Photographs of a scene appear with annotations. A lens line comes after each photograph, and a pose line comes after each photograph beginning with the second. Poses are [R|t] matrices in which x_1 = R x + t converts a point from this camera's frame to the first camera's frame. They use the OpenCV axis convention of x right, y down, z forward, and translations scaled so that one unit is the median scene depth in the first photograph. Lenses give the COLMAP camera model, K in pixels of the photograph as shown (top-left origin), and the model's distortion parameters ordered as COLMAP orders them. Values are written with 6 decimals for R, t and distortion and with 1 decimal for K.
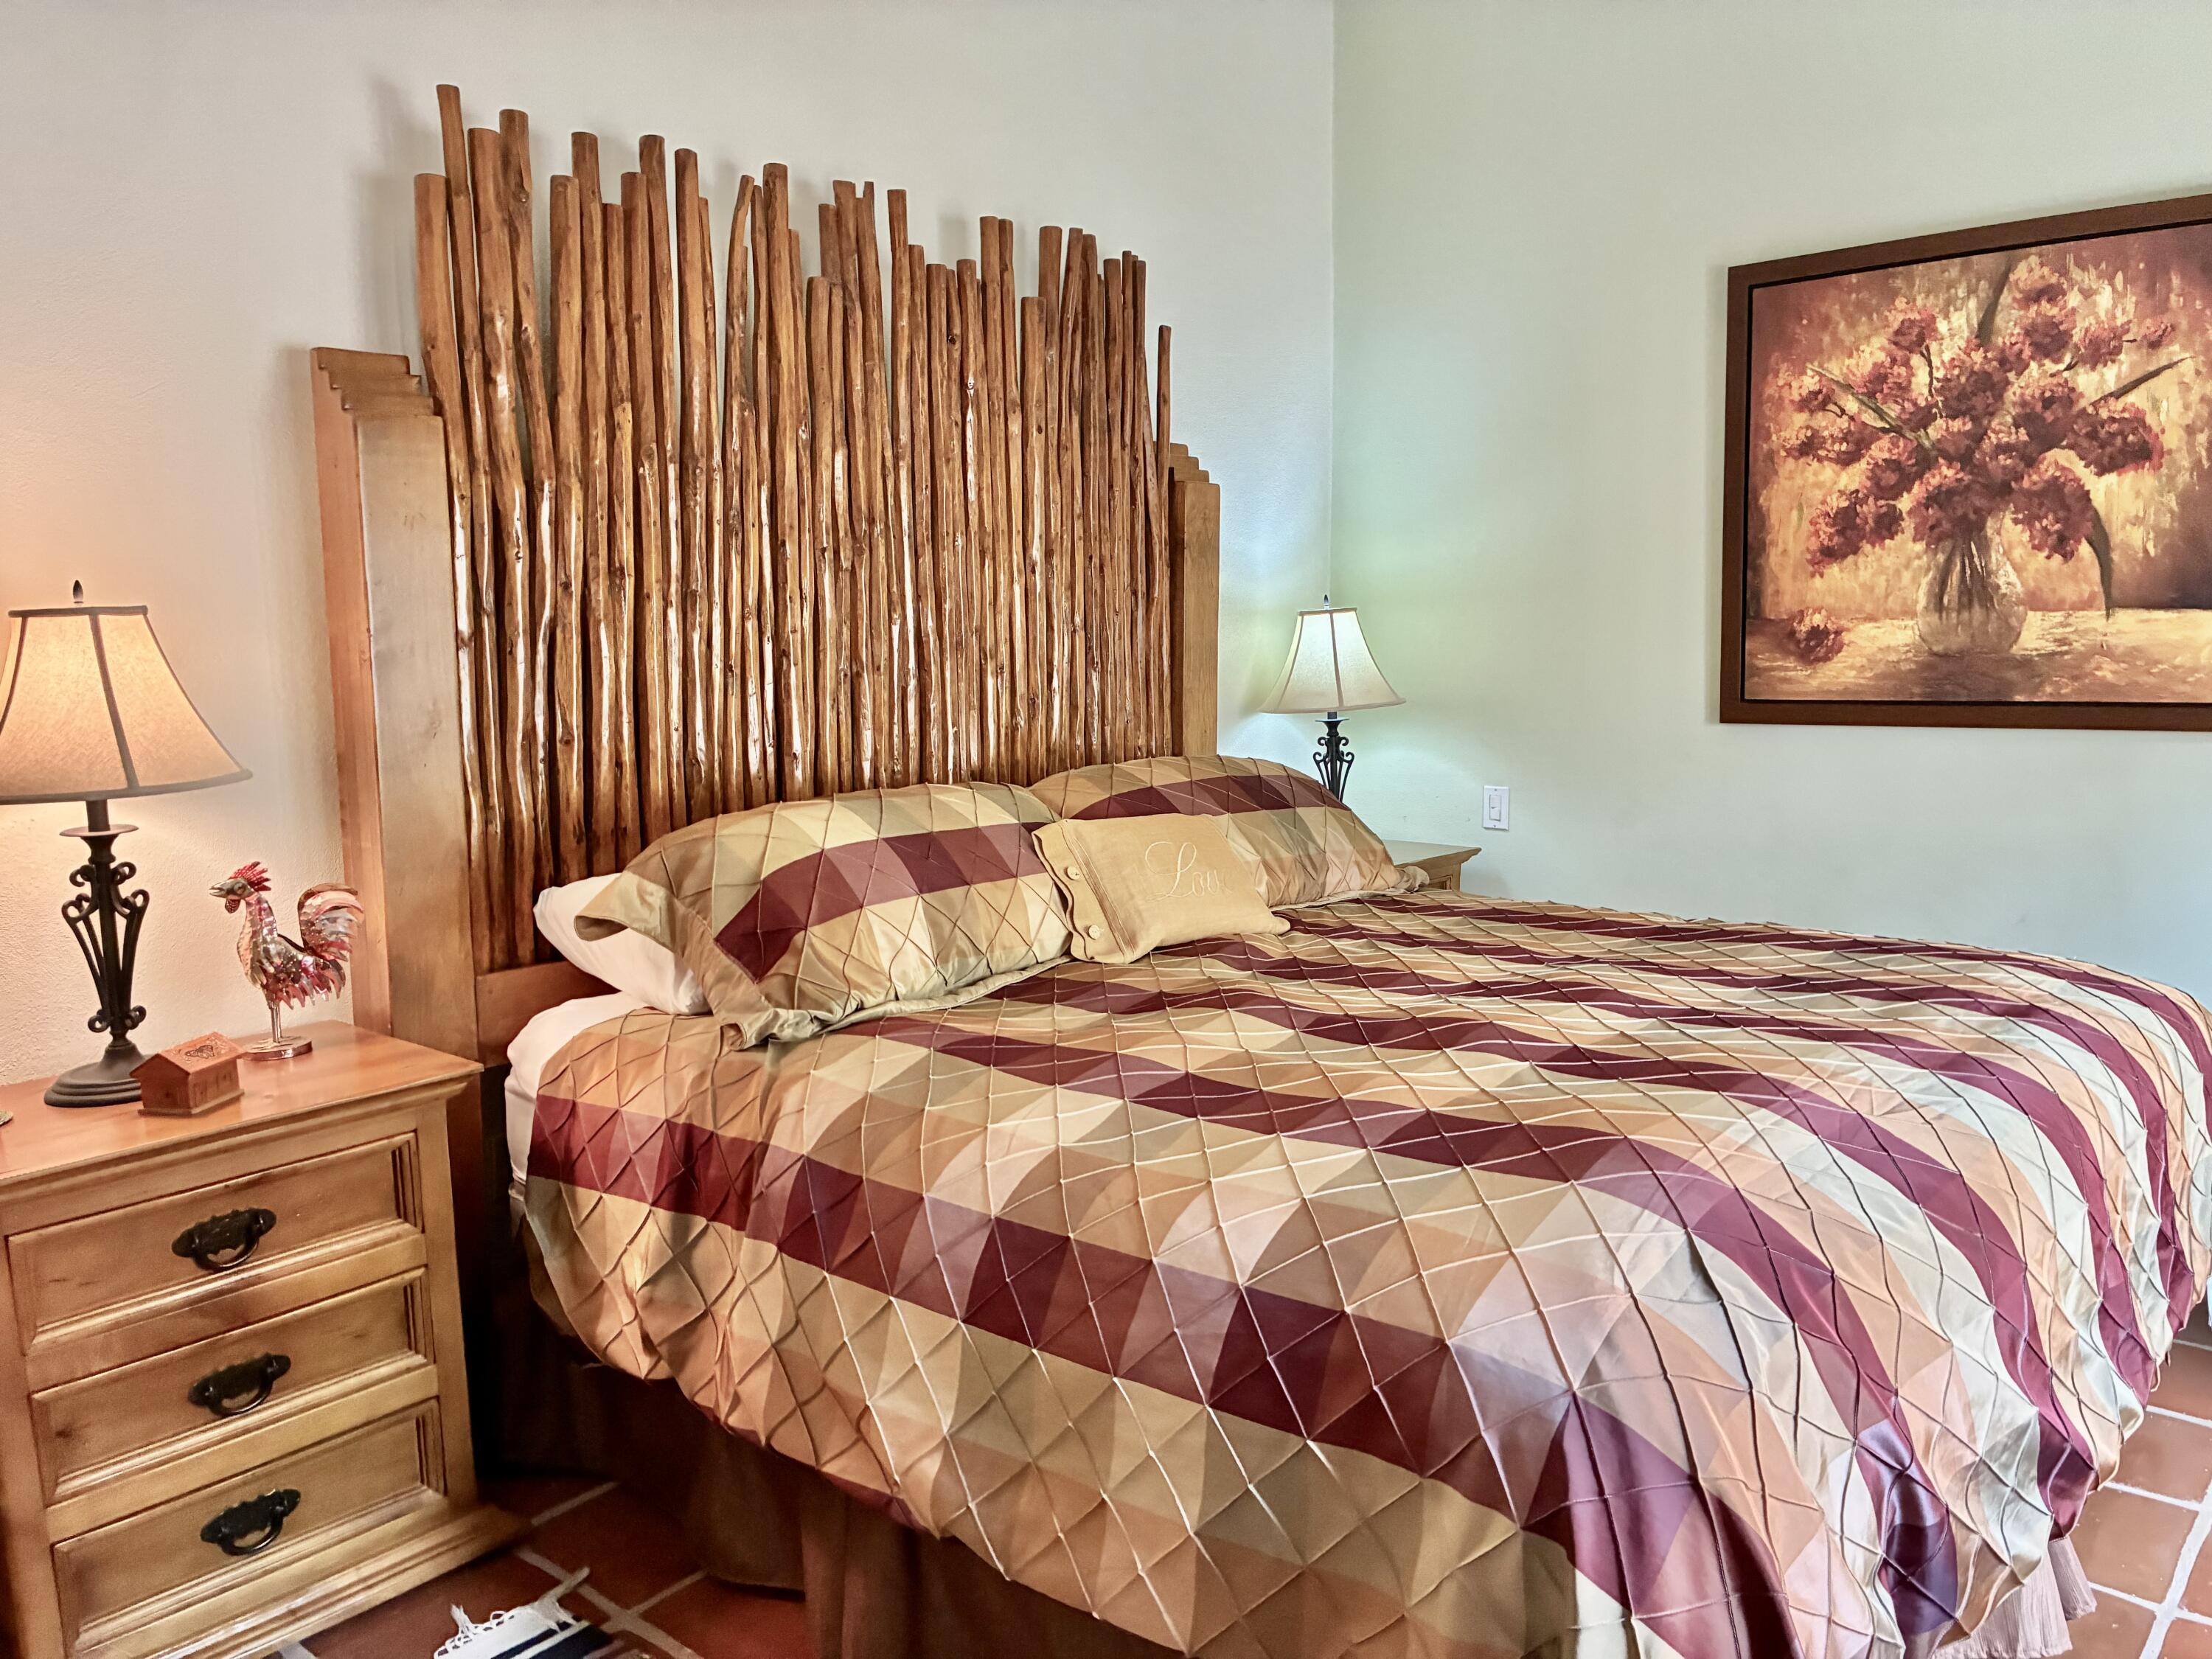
lens RADIAL K [[1671.0, 0, 1102.4], [0, 1671.0, 830.2], [0, 0, 1]] dist [0.026324, -0.035069]
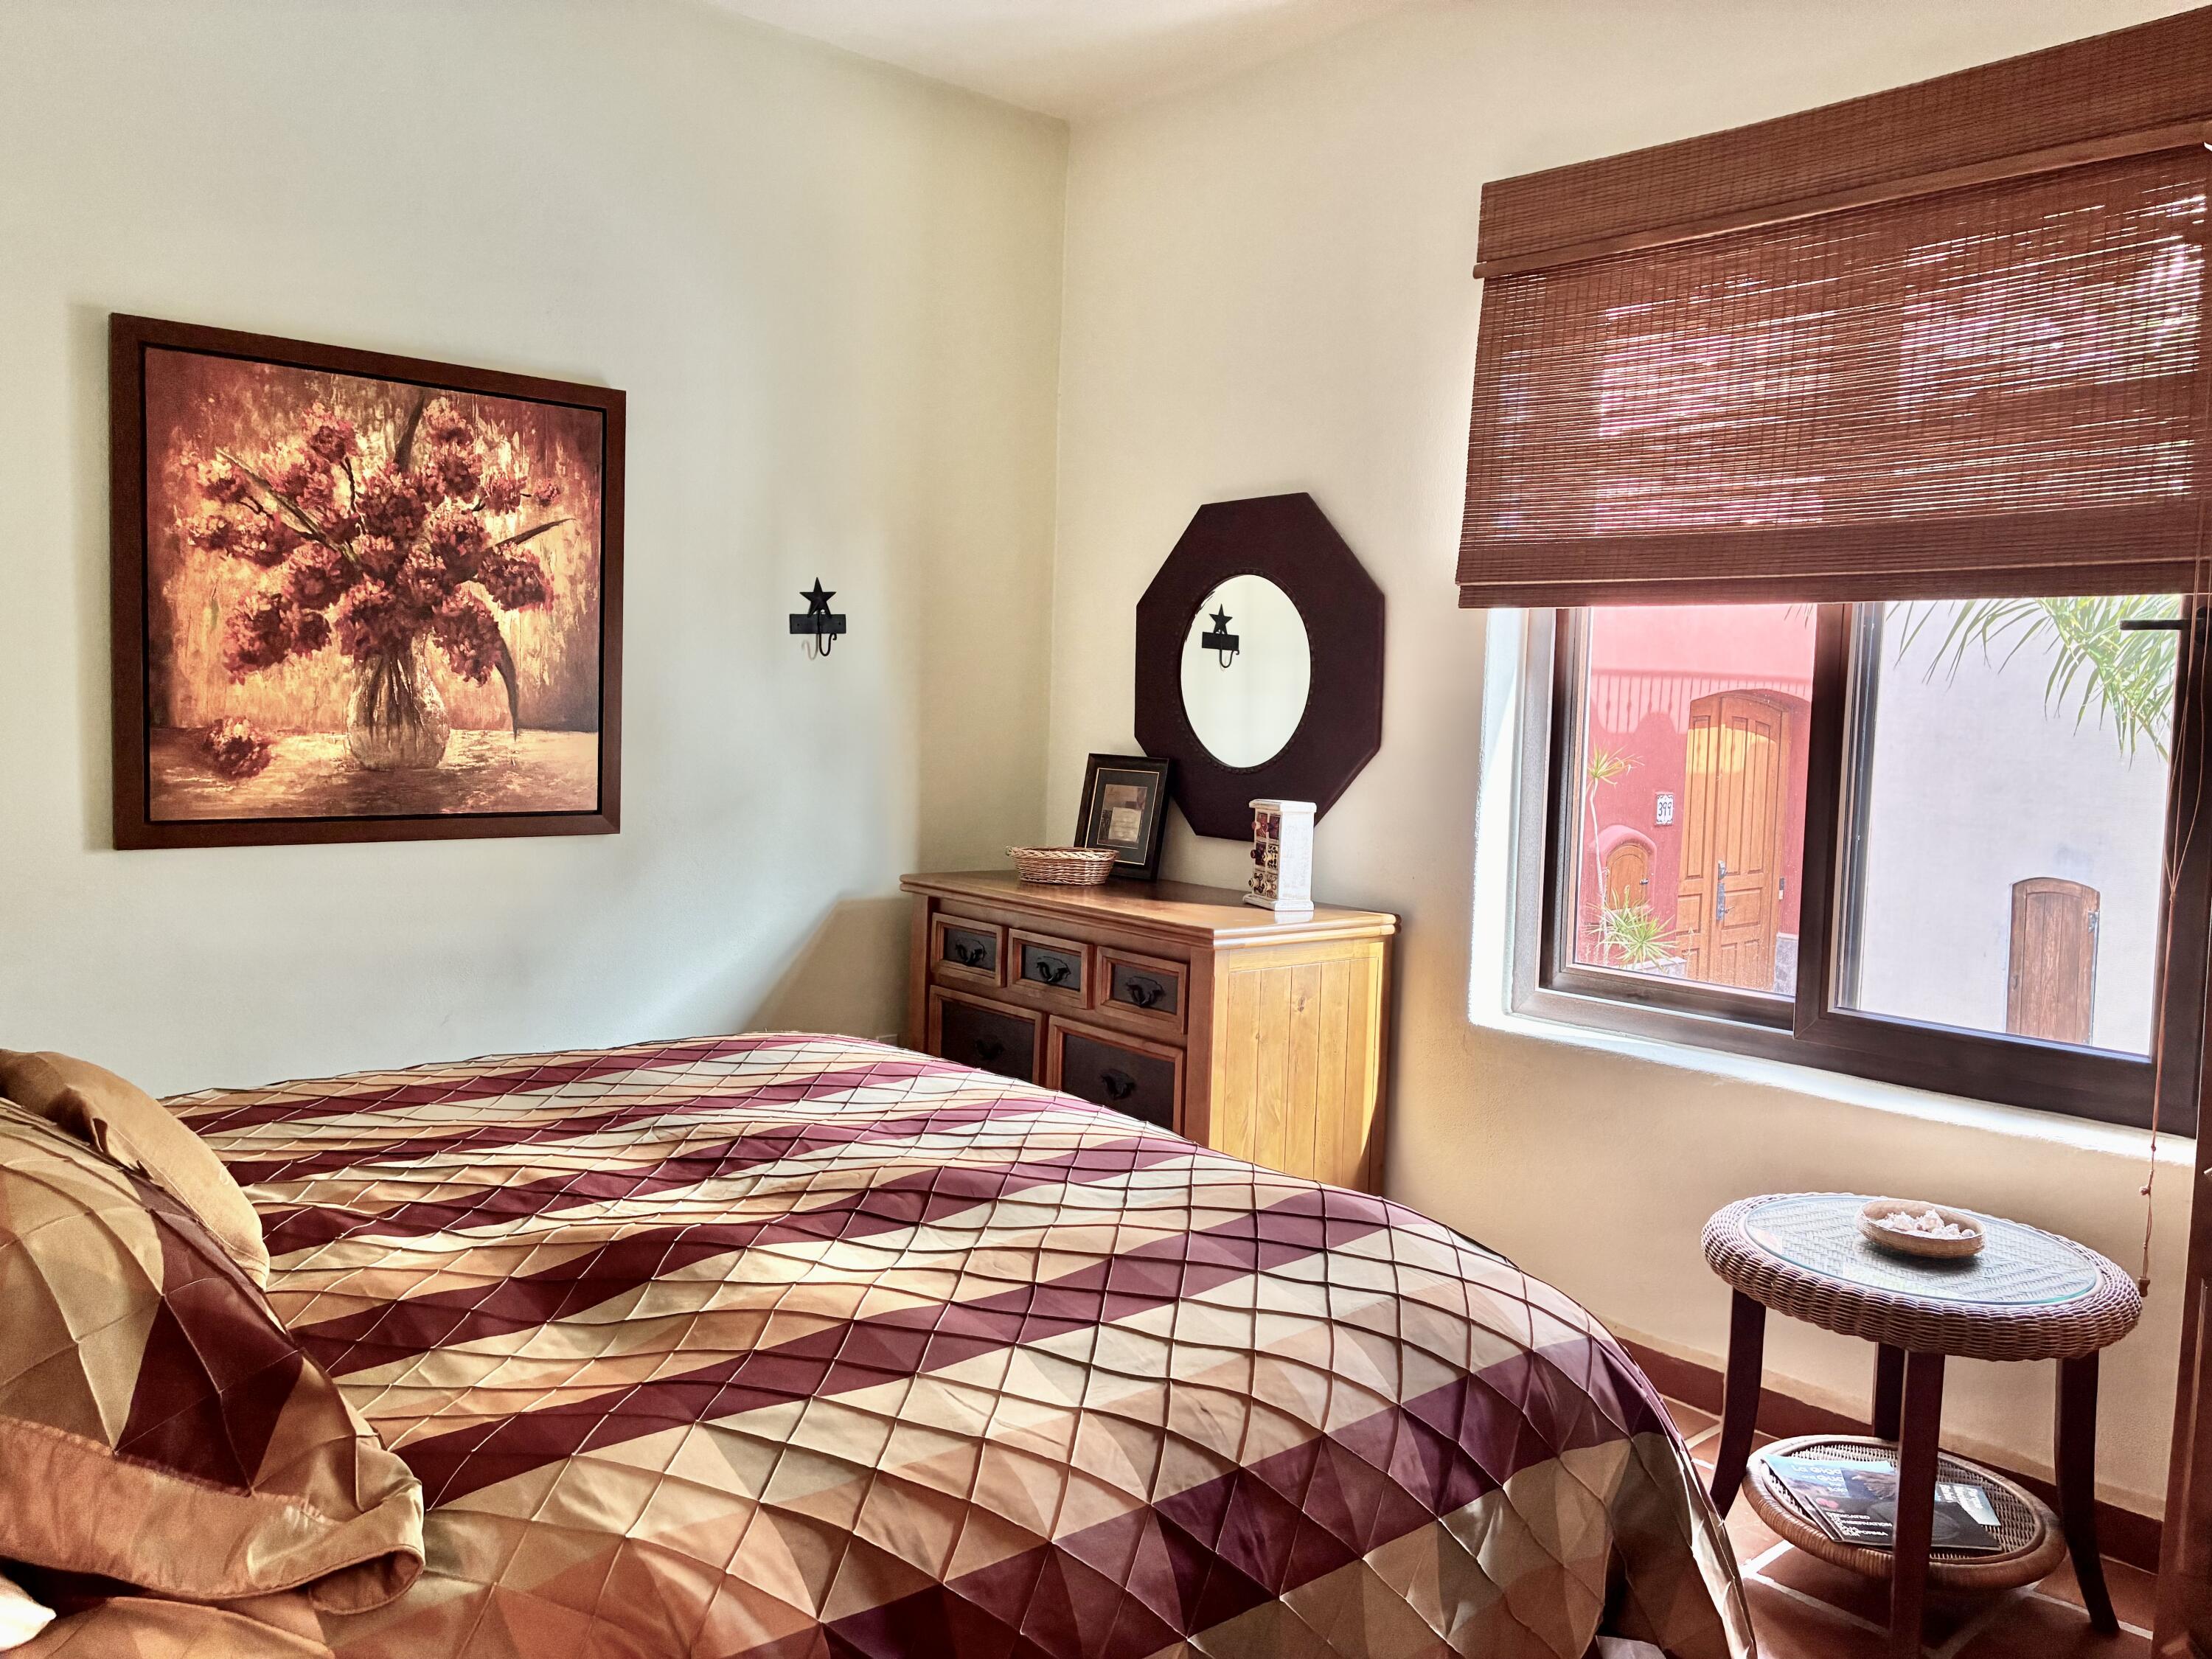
lens RADIAL K [[1671.0, 0, 1108.3], [0, 1671.0, 829.9], [0, 0, 1]] dist [0.026324, -0.035069]
pose [[0.139902, -0.046363, 0.989079, -0.433822], [0.087941, 0.995537, 0.034227, -0.065490], [-0.986252, 0.082192, 0.143355, 0.435636]]
